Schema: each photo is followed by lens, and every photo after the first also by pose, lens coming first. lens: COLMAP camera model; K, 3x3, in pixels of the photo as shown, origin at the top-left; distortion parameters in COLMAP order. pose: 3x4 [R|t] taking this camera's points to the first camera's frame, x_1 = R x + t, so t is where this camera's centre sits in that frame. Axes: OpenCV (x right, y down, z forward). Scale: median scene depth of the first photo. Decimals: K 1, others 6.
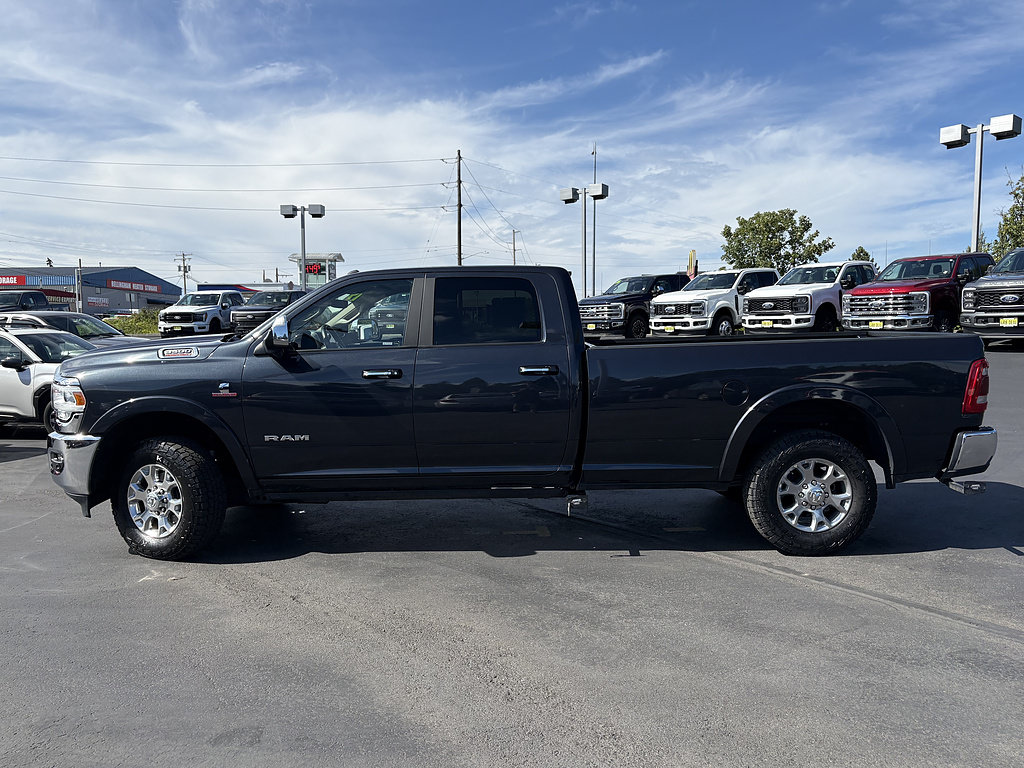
lens RADIAL K [[744.0, 0, 512.0], [0, 744.0, 384.0], [0, 0, 1]] dist [0.004556, -0.005810]
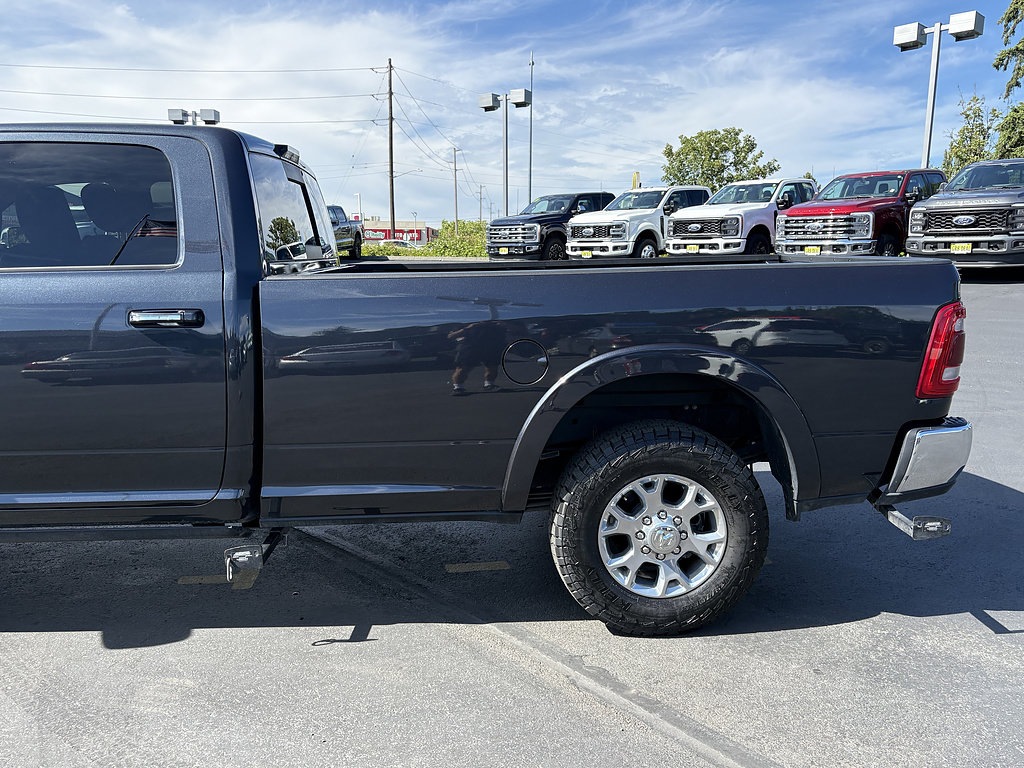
lens RADIAL K [[744.0, 0, 512.0], [0, 744.0, 384.0], [0, 0, 1]] dist [0.004556, -0.005810]
pose [[0.997843, -0.002443, 0.065594, 0.073991], [-0.003953, 0.995258, 0.097193, -0.006904], [-0.065521, -0.097242, 0.993102, 0.130948]]
